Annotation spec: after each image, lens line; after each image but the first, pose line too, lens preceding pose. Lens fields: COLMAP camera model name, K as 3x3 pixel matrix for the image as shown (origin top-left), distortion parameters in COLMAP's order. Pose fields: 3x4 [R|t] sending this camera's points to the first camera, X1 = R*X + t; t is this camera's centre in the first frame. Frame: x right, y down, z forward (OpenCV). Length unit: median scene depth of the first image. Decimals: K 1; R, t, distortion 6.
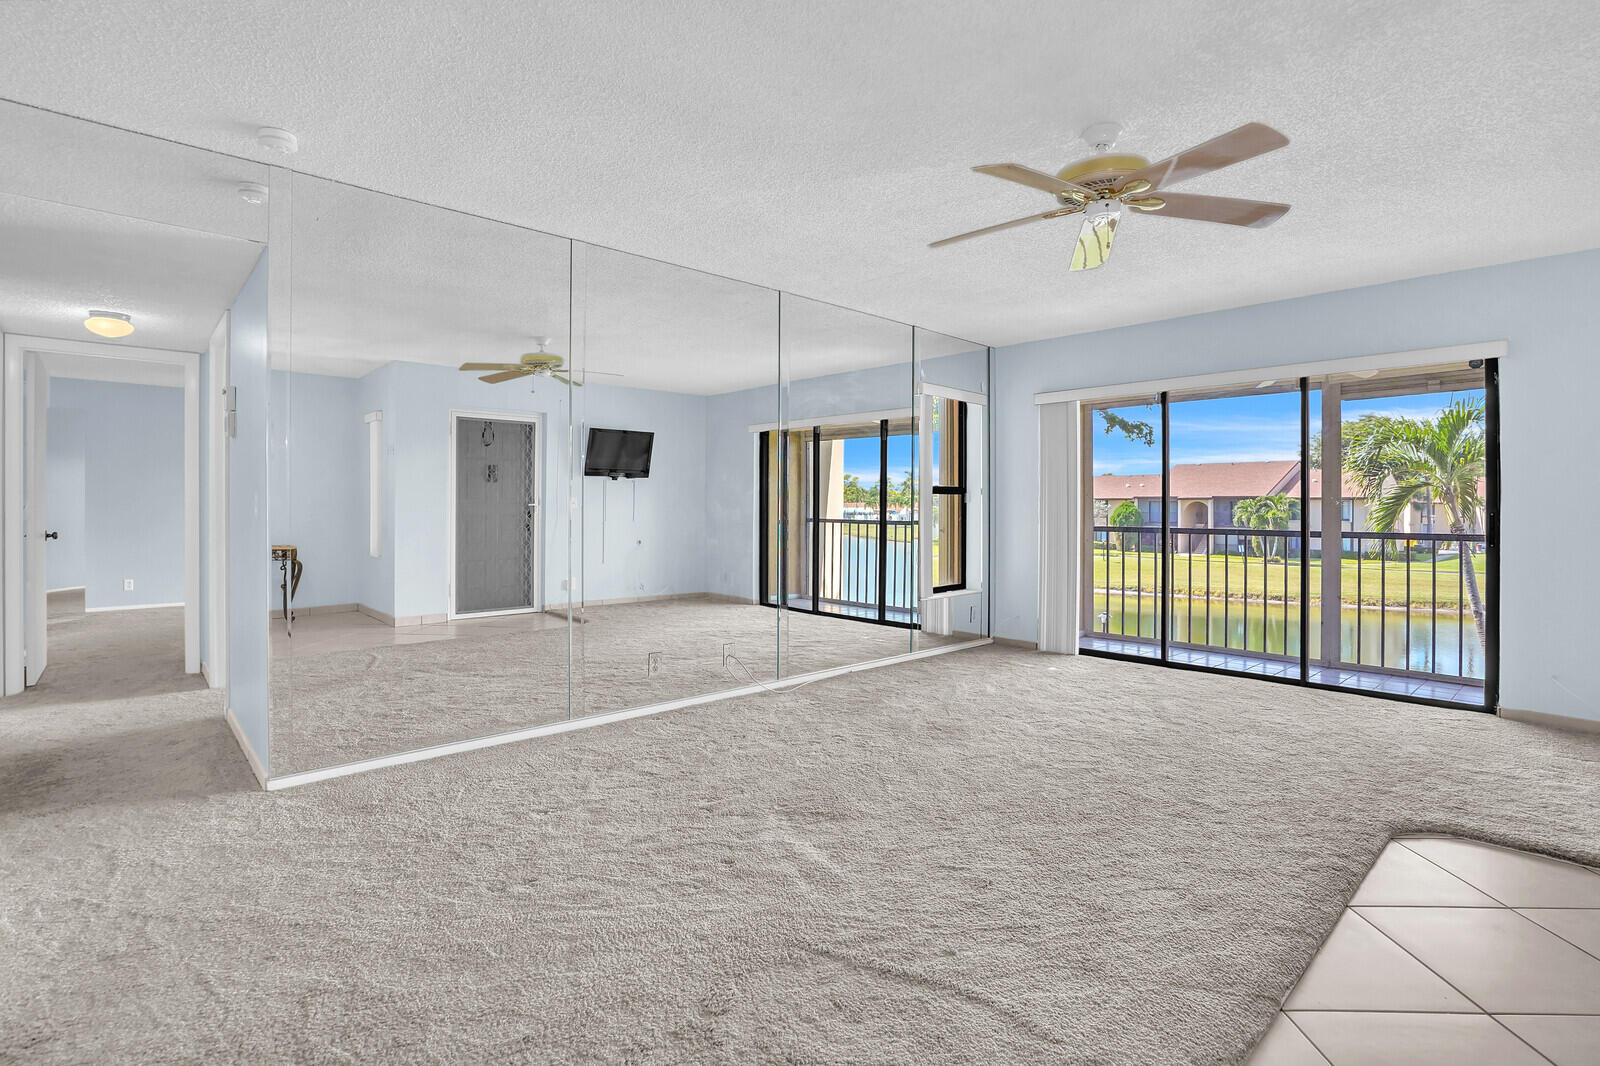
lens RADIAL K [[780.3, 0, 785.6], [0, 780.3, 505.6], [0, 0, 1]] dist [-0.012034, 0.002971]
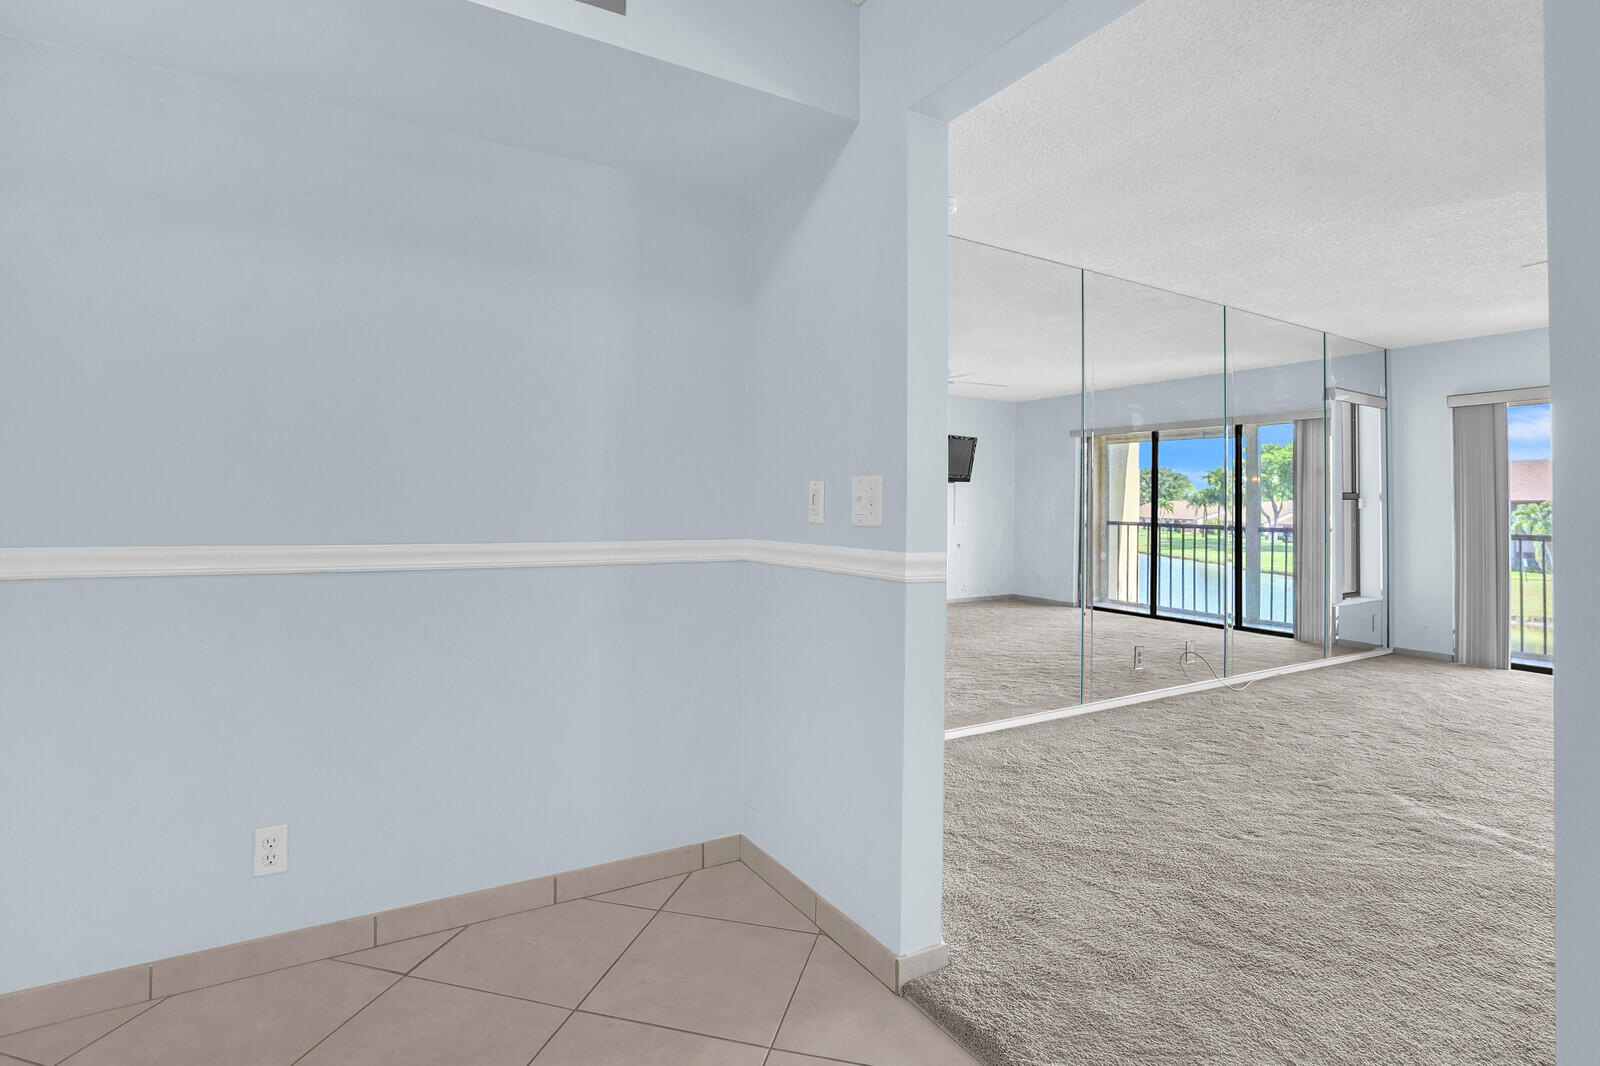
lens RADIAL K [[780.3, 0, 796.6], [0, 780.3, 535.8], [0, 0, 1]] dist [-0.012034, 0.002971]
pose [[0.982014, 0.009206, -0.188583, -0.382475], [-0.002587, 0.999373, 0.035315, -0.004465], [0.188790, -0.034192, 0.981422, -0.134182]]
